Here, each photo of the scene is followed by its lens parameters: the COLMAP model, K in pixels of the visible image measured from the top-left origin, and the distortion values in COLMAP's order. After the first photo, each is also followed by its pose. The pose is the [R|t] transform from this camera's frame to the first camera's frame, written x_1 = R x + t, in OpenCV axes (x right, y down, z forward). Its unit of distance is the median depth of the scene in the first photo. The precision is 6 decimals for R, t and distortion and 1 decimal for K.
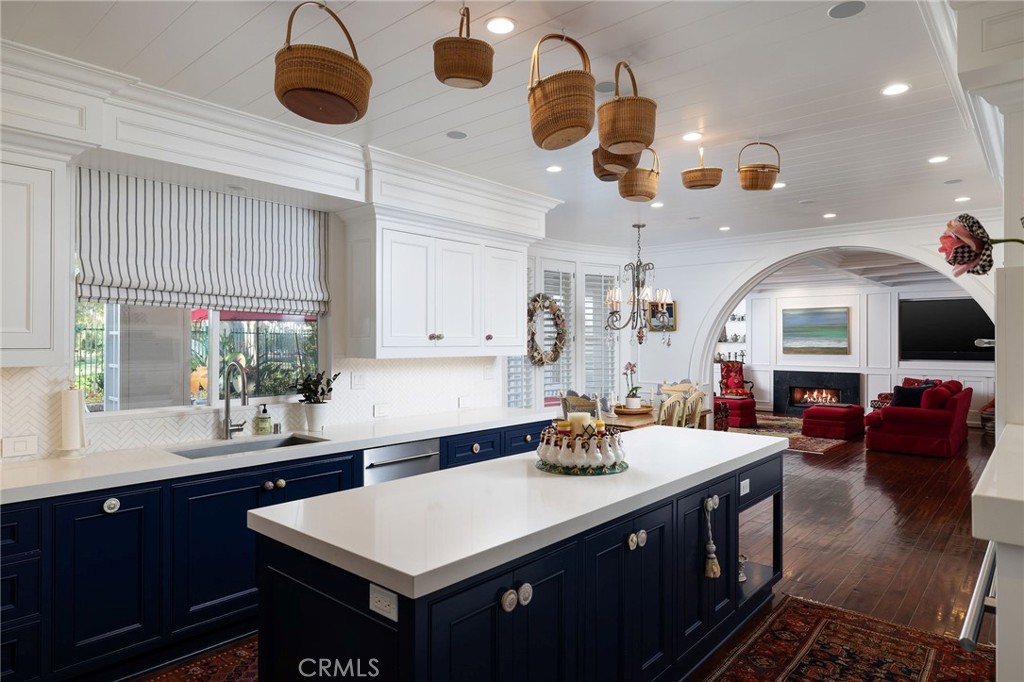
lens RADIAL K [[614.9, 0, 514.0], [0, 614.9, 340.7], [0, 0, 1]] dist [-0.001347, -0.002444]
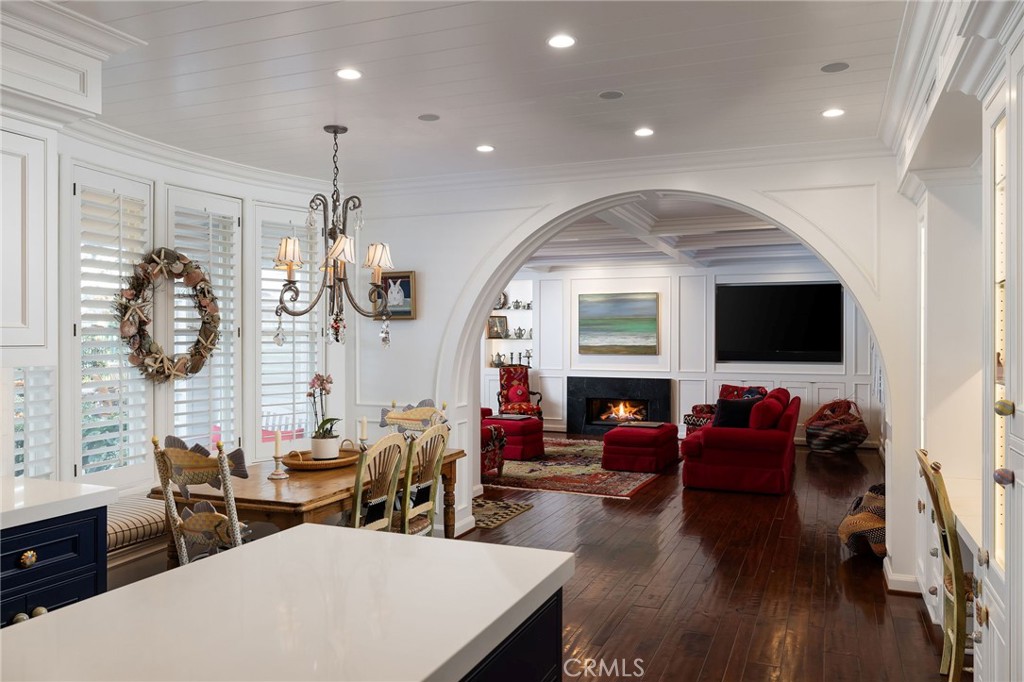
lens RADIAL K [[766.8, 0, 511.5], [0, 766.8, 341.8], [0, 0, 1]] dist [-0.004169, 0.000214]
pose [[0.948993, -0.000799, 0.315295, 0.098468], [-0.001070, 0.999983, 0.005753, 0.001187], [-0.315294, -0.005797, 0.948976, 0.211017]]
